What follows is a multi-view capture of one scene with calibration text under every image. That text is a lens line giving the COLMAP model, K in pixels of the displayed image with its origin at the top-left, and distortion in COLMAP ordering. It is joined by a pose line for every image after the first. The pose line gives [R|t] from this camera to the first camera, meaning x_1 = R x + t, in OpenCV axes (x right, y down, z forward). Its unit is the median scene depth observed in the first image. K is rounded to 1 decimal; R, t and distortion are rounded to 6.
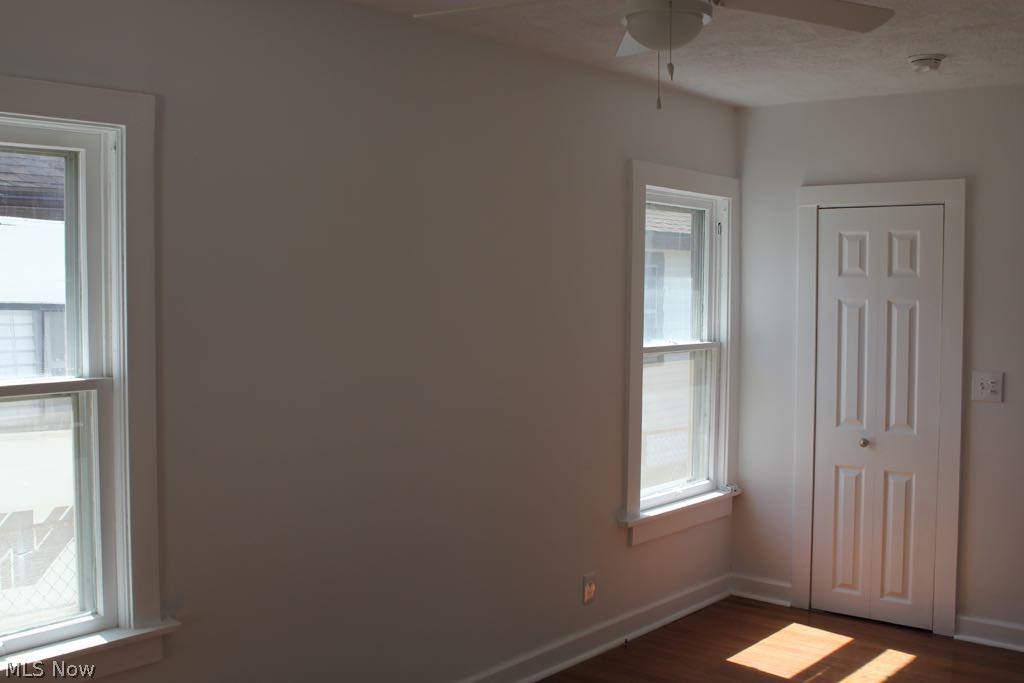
lens RADIAL K [[1117.9, 0, 512.0], [0, 1117.9, 341.5], [0, 0, 1]] dist [-0.152714, 0.128060]
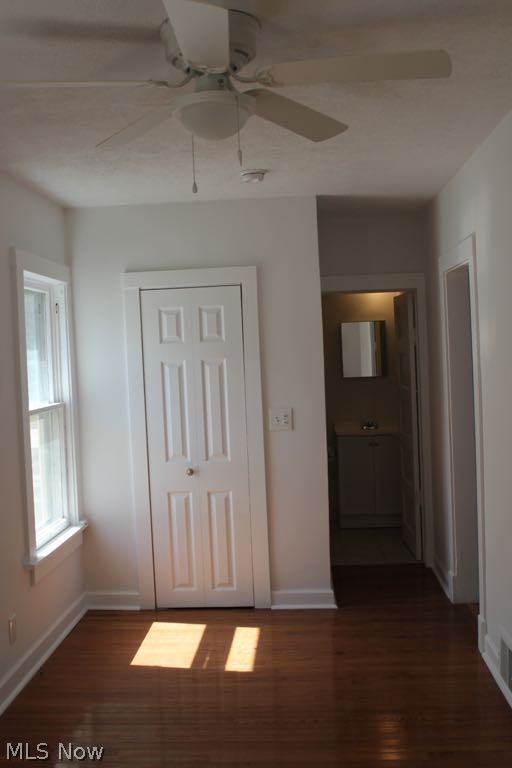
lens RADIAL K [[838.4, 0, 256.0], [0, 838.4, 384.0], [0, 0, 1]] dist [-0.152714, 0.128060]
pose [[0.814117, -0.063701, 0.577196, -0.173650], [0.074905, 0.997181, 0.004400, -0.008625], [-0.575849, 0.039653, 0.816594, 0.158014]]
